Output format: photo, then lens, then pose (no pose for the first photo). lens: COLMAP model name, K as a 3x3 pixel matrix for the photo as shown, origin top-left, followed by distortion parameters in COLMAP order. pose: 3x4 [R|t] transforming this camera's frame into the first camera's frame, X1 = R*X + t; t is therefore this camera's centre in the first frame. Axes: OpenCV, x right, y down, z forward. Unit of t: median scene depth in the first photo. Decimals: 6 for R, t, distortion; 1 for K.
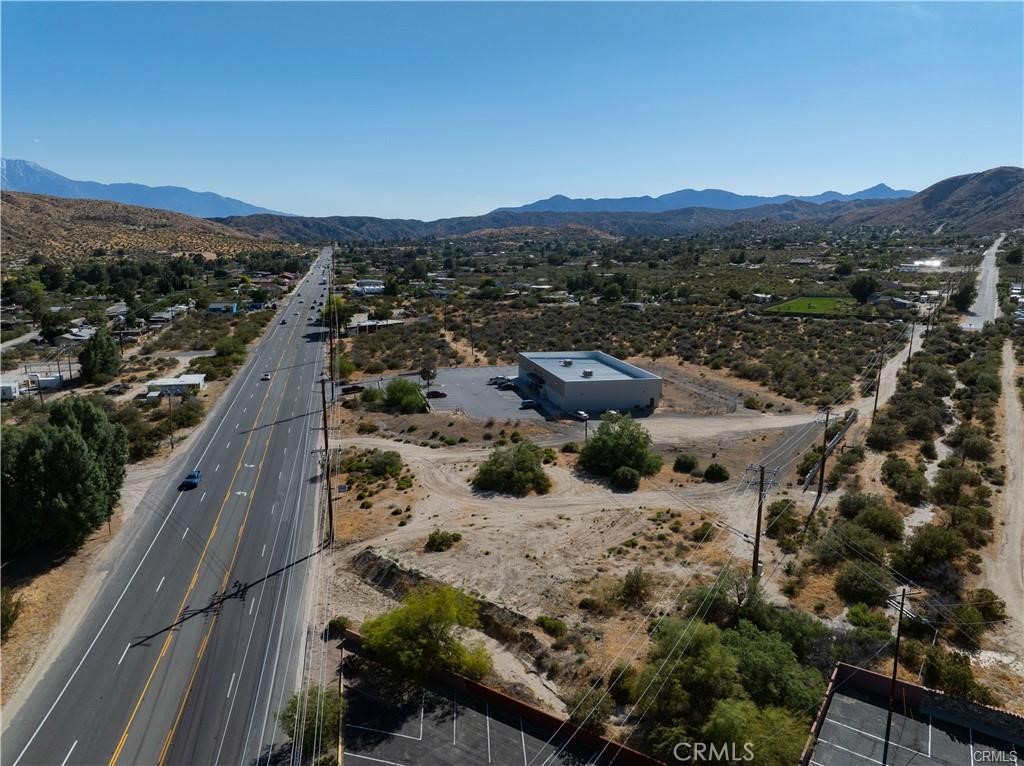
lens RADIAL K [[720.8, 0, 512.7], [0, 720.8, 390.4], [0, 0, 1]] dist [-0.042640, 0.010187]
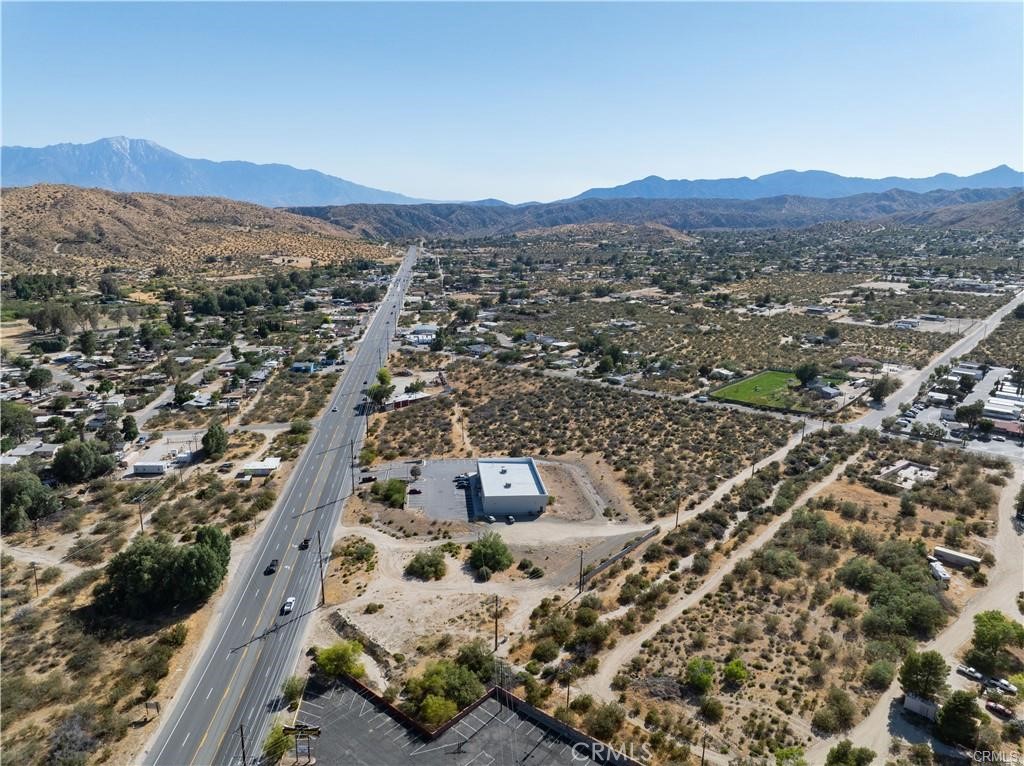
lens RADIAL K [[722.2, 0, 513.9], [0, 722.2, 384.9], [0, 0, 1]] dist [-0.043993, 0.007965]
pose [[0.992061, 0.036903, -0.120219, 0.434851], [-0.034135, 0.999104, 0.025007, -0.410859], [0.121034, -0.020705, 0.992432, -0.820137]]
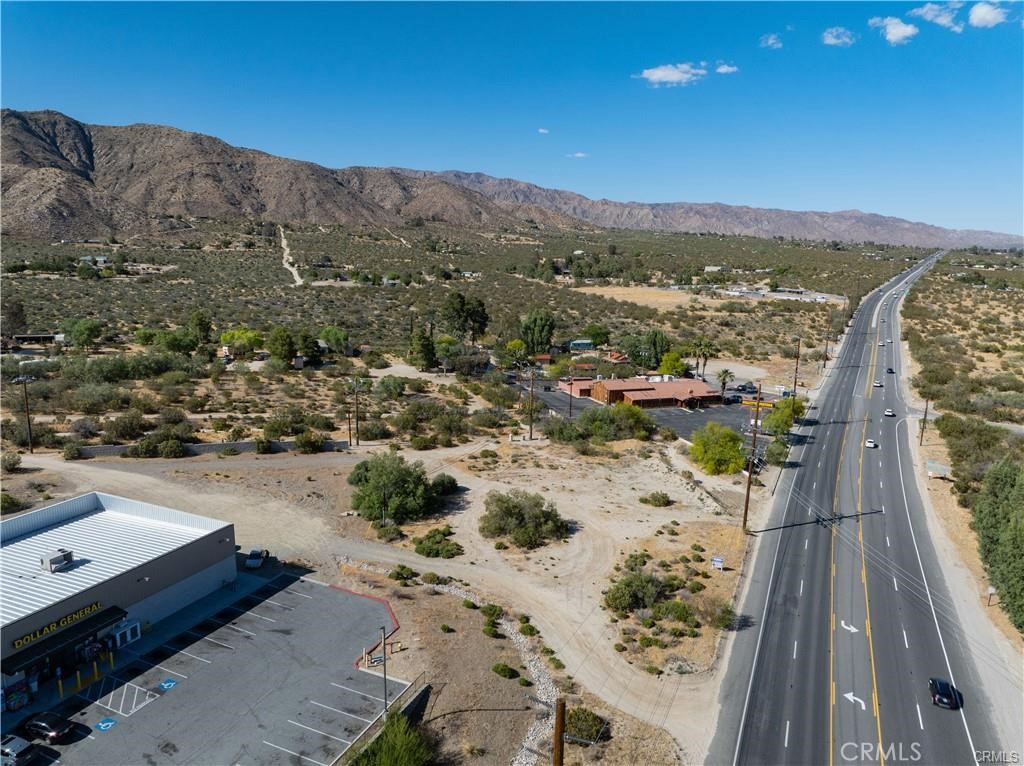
lens RADIAL K [[720.8, 0, 512.7], [0, 720.8, 390.4], [0, 0, 1]] dist [-0.042640, 0.010187]
pose [[-0.792820, -0.150763, 0.590515, -0.489110], [0.092292, 0.928047, 0.360848, -0.352317], [-0.602428, 0.340587, -0.721859, 1.611177]]
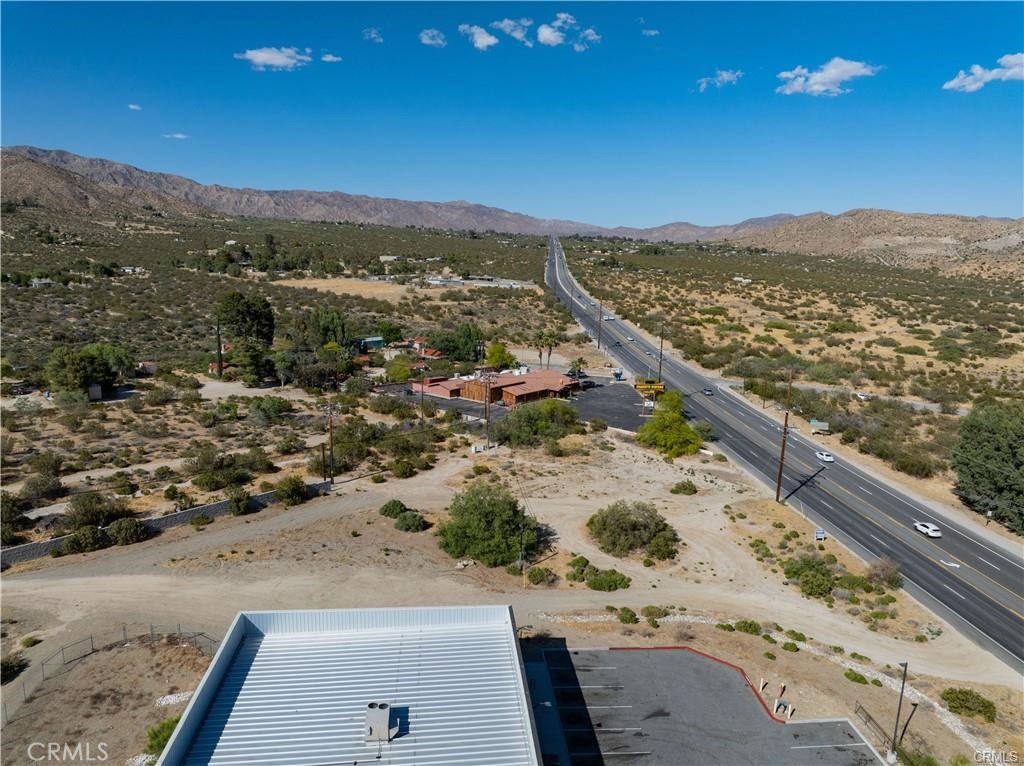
lens RADIAL K [[722.2, 0, 513.9], [0, 722.2, 384.9], [0, 0, 1]] dist [-0.043993, 0.007965]
pose [[-0.989165, -0.063650, 0.132290, 0.036059], [-0.007108, 0.920829, 0.389902, -0.372630], [-0.146633, 0.384737, -0.911304, 1.745490]]
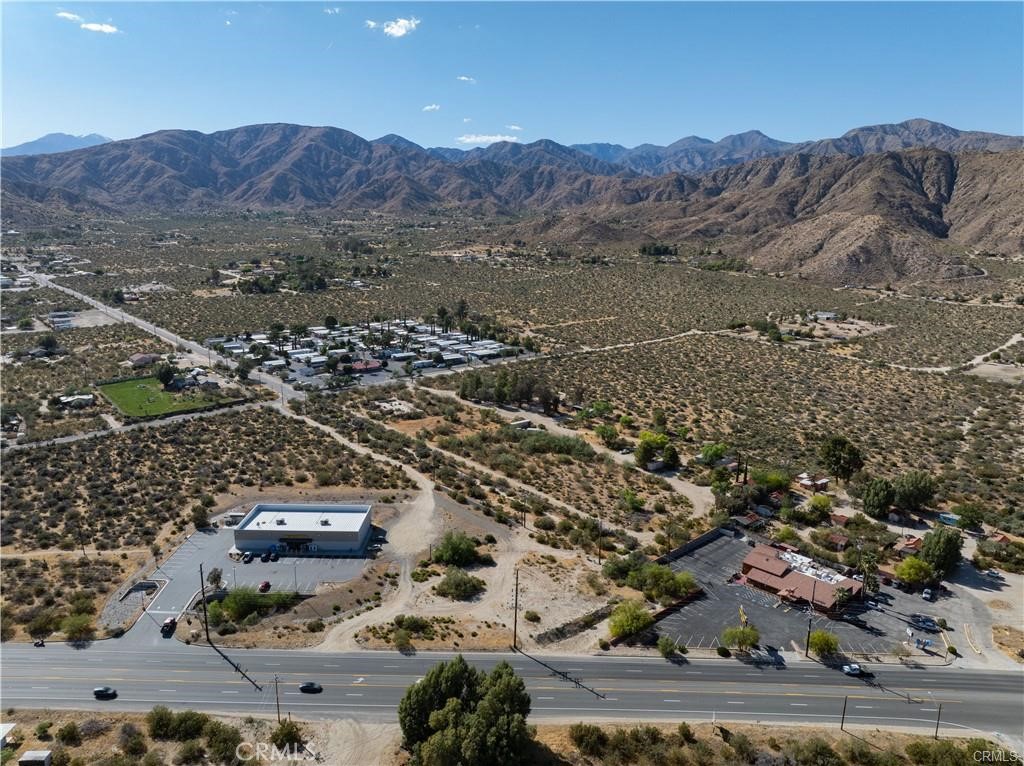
lens RADIAL K [[718.0, 0, 512.0], [0, 718.0, 383.0], [0, 0, 1]] dist [-0.035365, -0.002862]
pose [[0.233986, -0.214340, 0.948319, -1.616369], [0.188974, 0.966820, 0.171895, -0.683790], [-0.953698, 0.138986, 0.266727, 0.320972]]
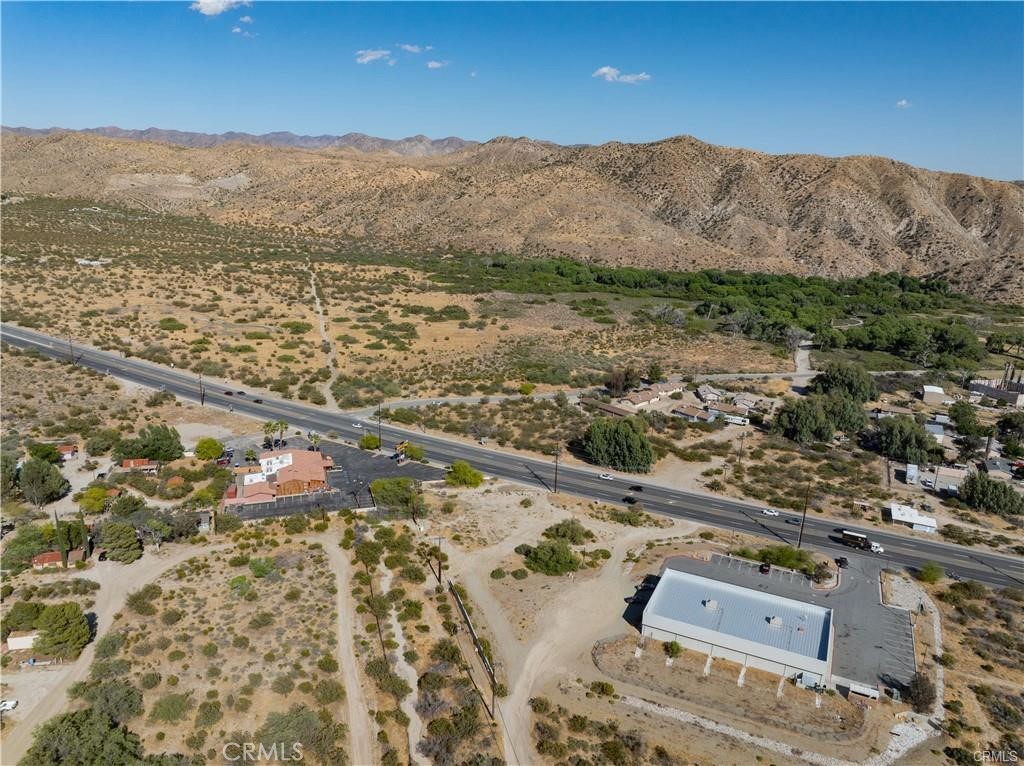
lens RADIAL K [[720.8, 0, 512.7], [0, 720.8, 390.4], [0, 0, 1]] dist [-0.042640, 0.010187]
pose [[-0.631094, 0.189984, -0.752081, 1.450141], [-0.201103, 0.896324, 0.395173, -0.939451], [0.749184, 0.400637, -0.527459, 1.756940]]
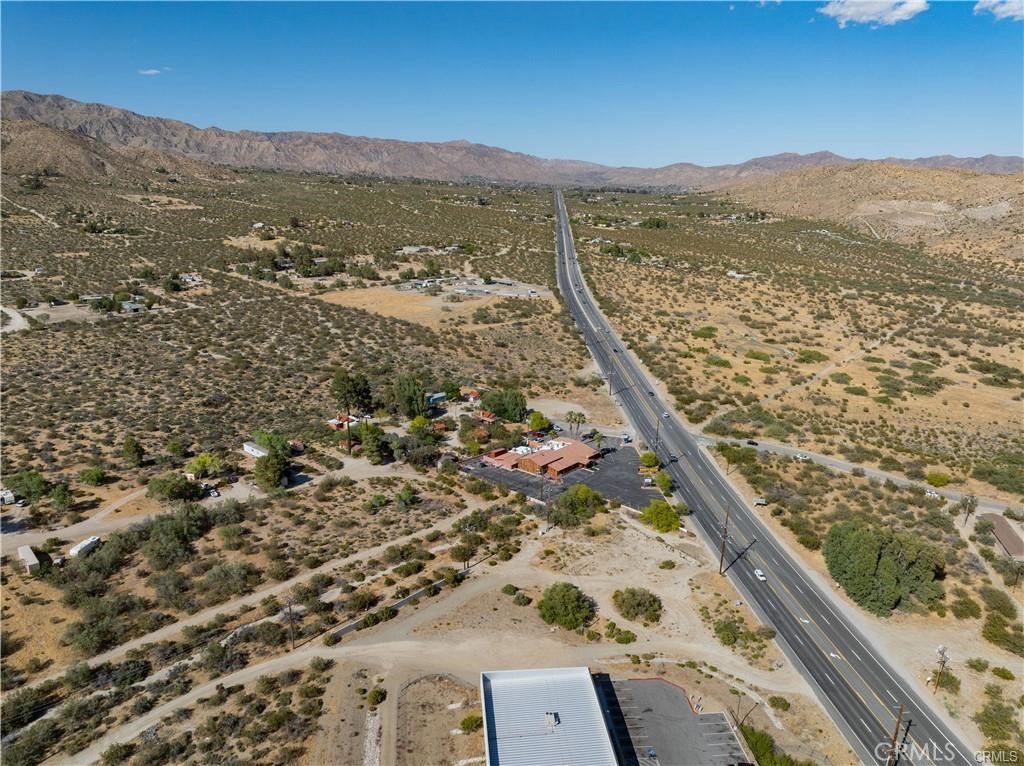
lens RADIAL K [[722.2, 0, 513.9], [0, 722.2, 384.9], [0, 0, 1]] dist [-0.043993, 0.007965]
pose [[-0.989268, -0.070407, 0.128027, 0.101756], [-0.002645, 0.884725, 0.466106, -1.067214], [-0.146086, 0.460766, -0.875416, 2.242286]]
